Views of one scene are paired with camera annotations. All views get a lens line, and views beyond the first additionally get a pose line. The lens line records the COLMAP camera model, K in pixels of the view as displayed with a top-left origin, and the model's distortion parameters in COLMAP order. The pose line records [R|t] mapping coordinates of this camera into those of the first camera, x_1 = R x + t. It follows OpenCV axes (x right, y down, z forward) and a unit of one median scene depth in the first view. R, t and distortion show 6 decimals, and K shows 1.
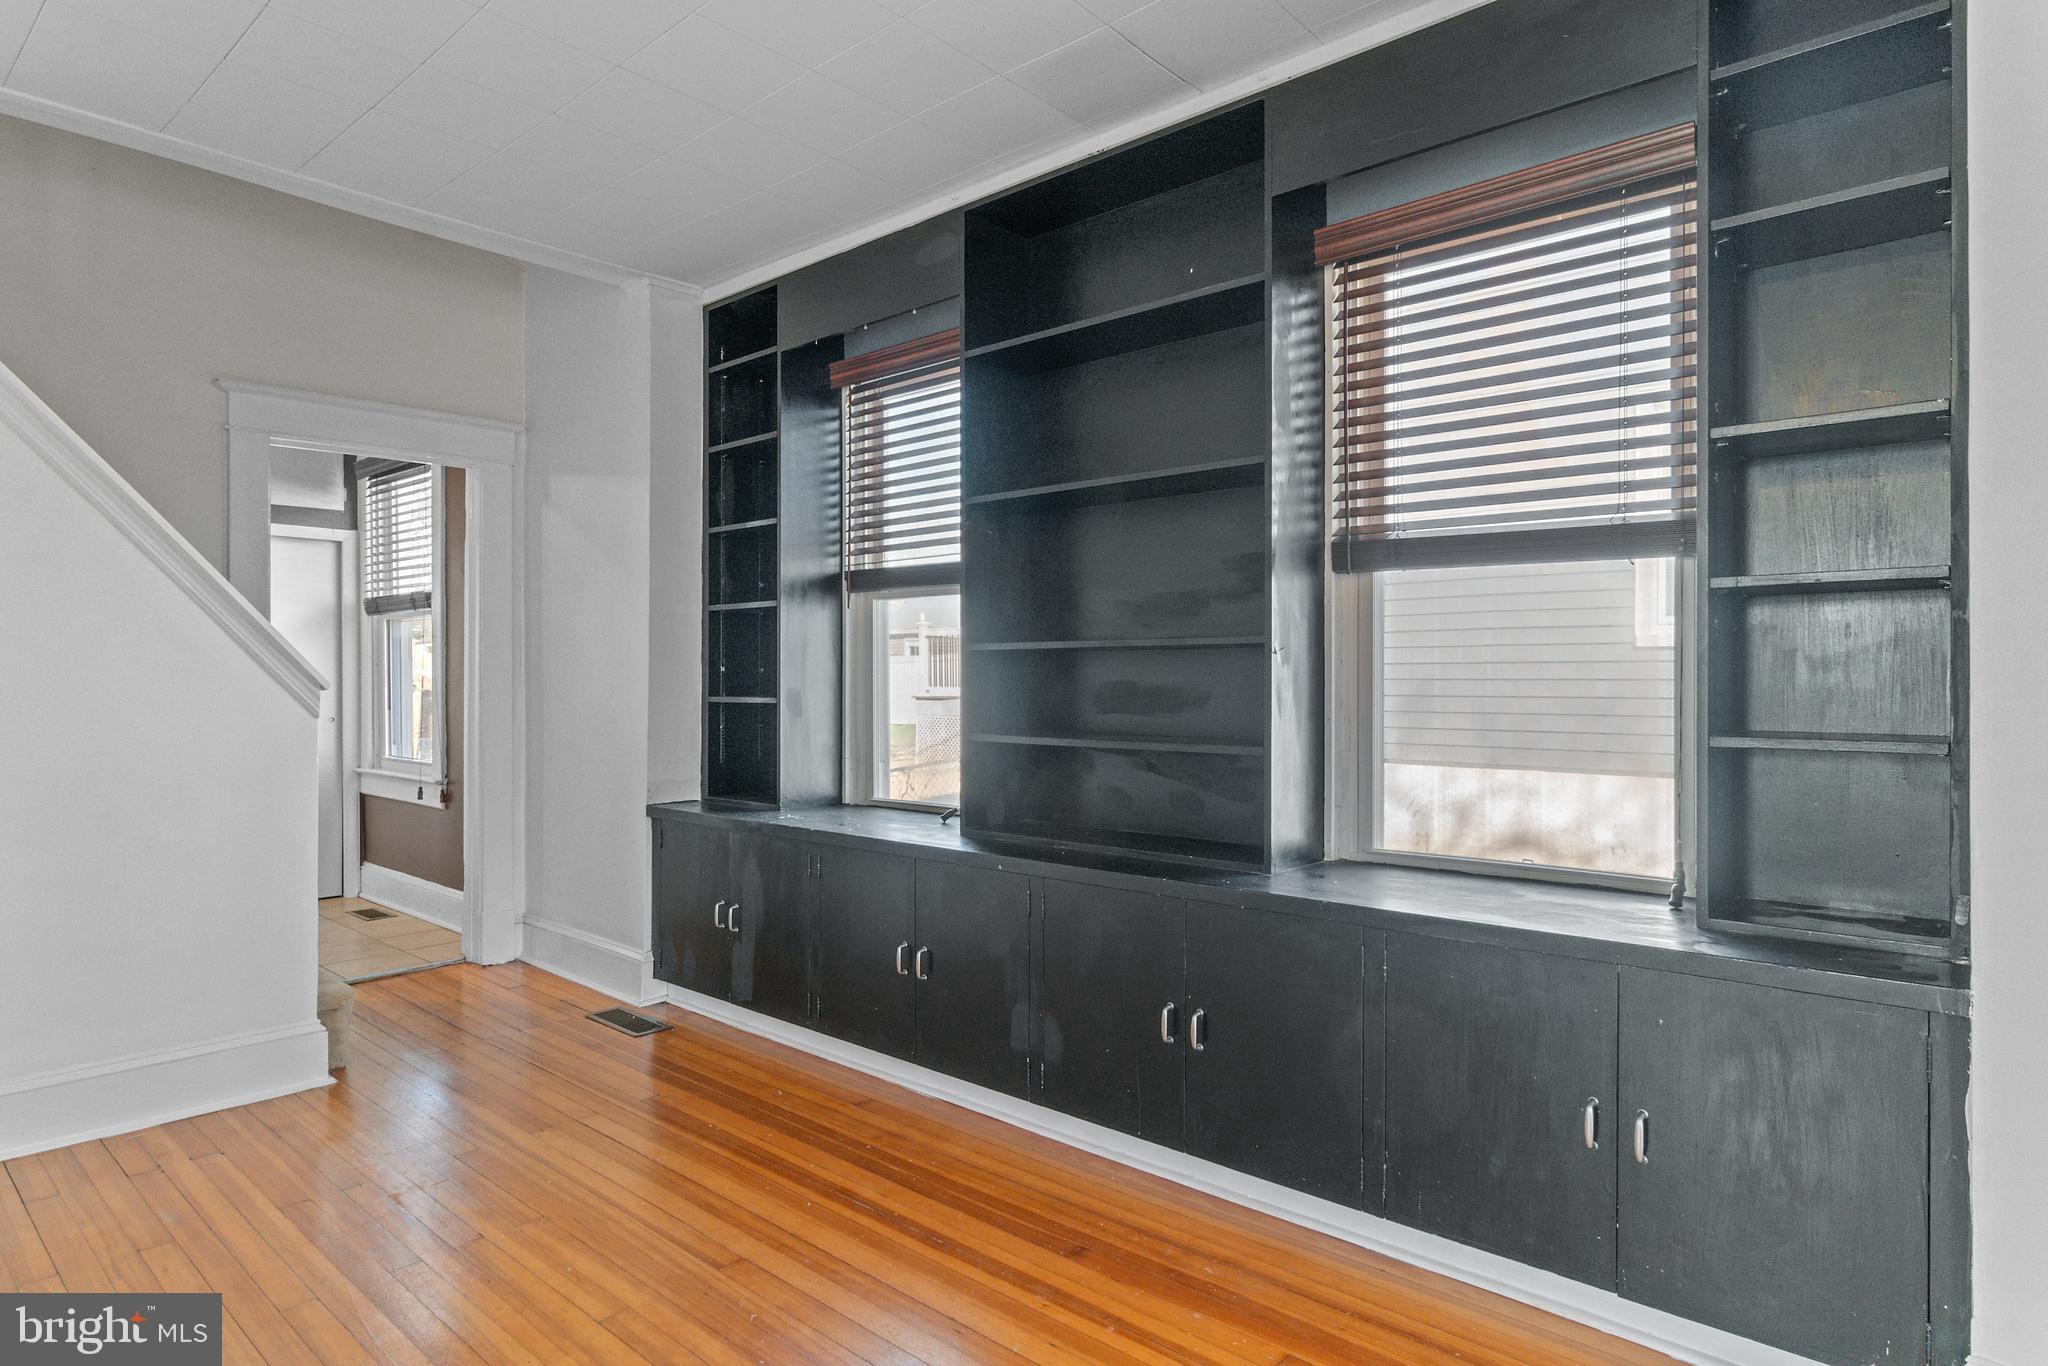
lens RADIAL K [[1084.0, 0, 1027.5], [0, 1084.0, 662.7], [0, 0, 1]] dist [0.000919, -0.000409]
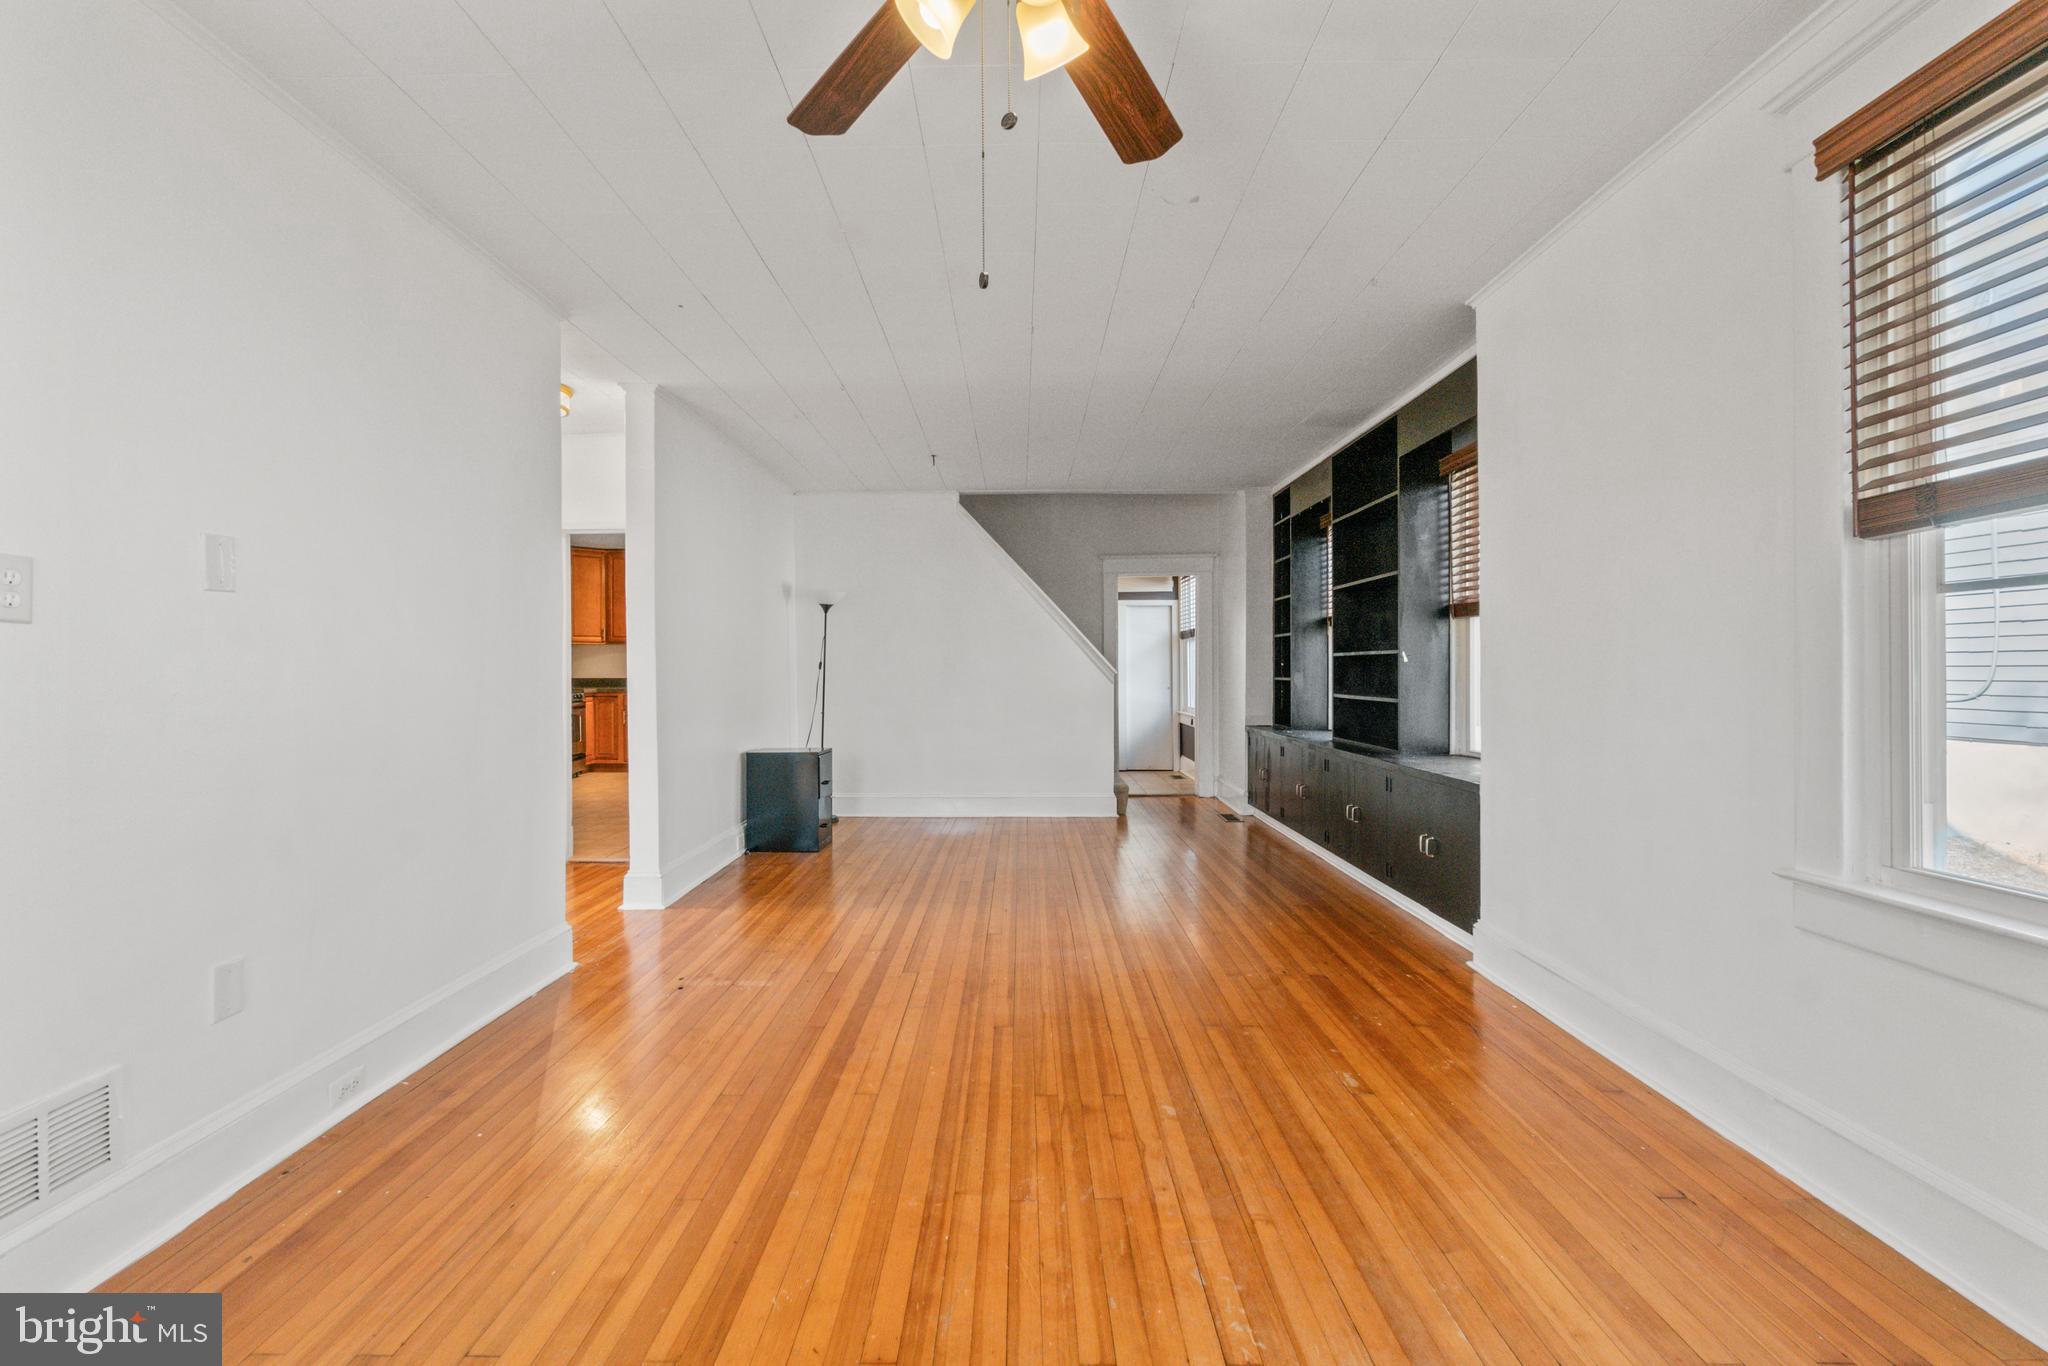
lens RADIAL K [[885.8, 0, 1023.9], [0, 885.8, 673.0], [0, 0, 1]] dist [-0.011736, 0.002453]
pose [[0.650744, 0.010343, -0.759227, 0.707412], [-0.001286, 0.999921, 0.012519, 0.001658], [0.759296, -0.007170, 0.650706, -0.508489]]
